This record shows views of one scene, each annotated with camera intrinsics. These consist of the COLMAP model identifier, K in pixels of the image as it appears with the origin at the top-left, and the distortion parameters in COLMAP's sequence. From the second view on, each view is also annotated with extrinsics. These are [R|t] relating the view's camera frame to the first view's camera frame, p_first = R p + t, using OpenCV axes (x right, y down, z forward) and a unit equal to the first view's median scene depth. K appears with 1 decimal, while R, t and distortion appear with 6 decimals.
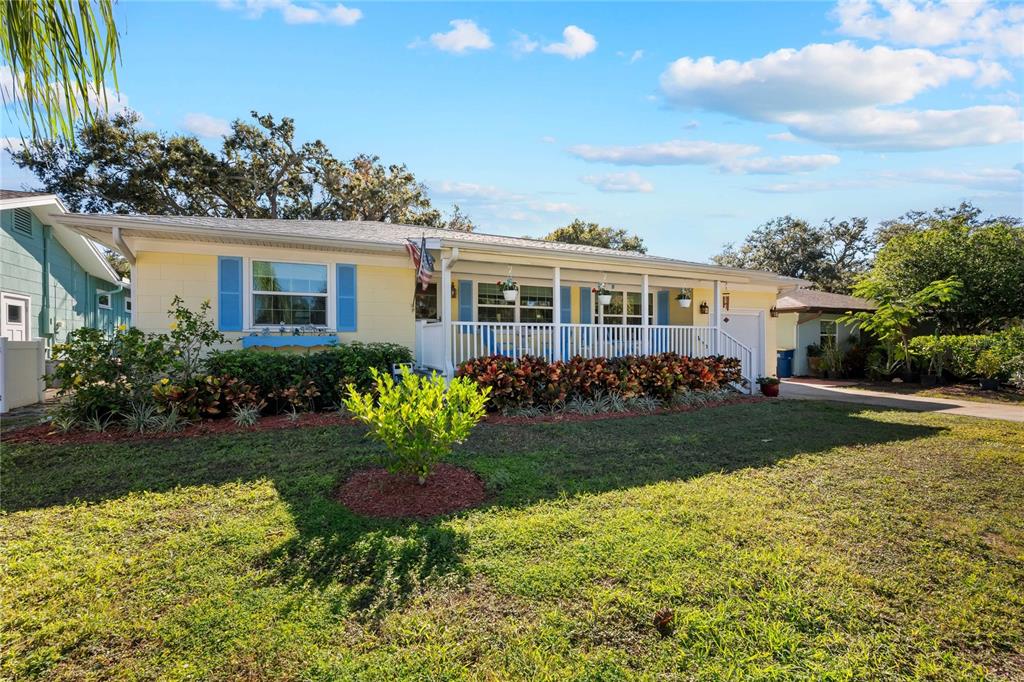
lens RADIAL K [[438.1, 0, 520.8], [0, 438.1, 345.9], [0, 0, 1]] dist [-0.004197, -0.000674]
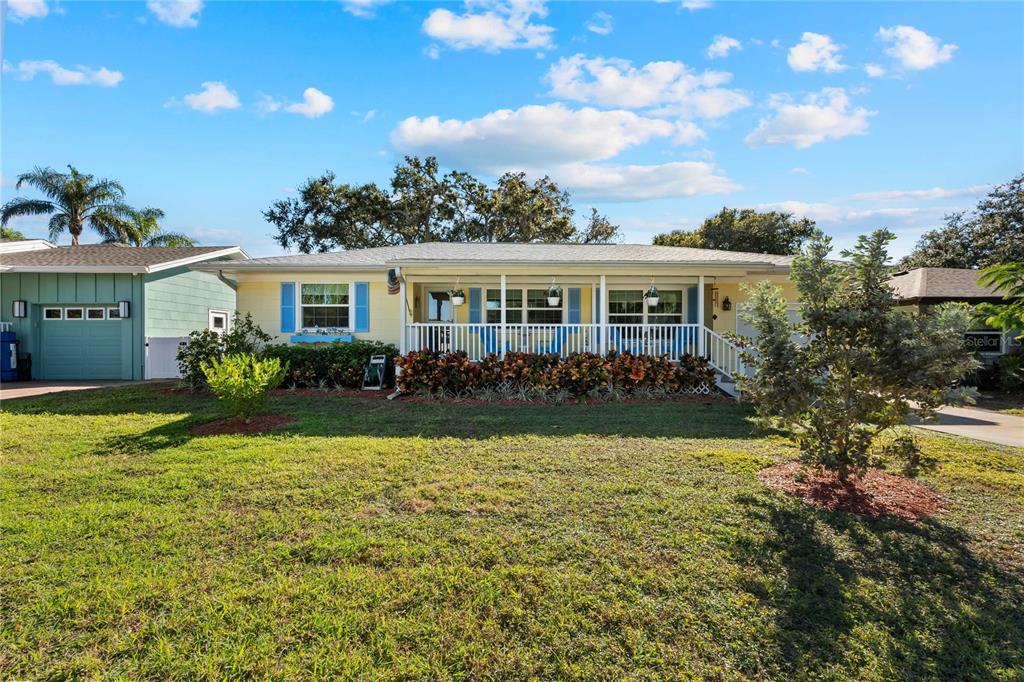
lens RADIAL K [[445.2, 0, 512.9], [0, 445.2, 343.1], [0, 0, 1]] dist [0.000899, -0.000252]
pose [[0.910031, 0.003395, -0.414526, 0.404556], [-0.008376, 0.999913, -0.010200, 0.008248], [0.414455, 0.012755, 0.909980, -0.040454]]
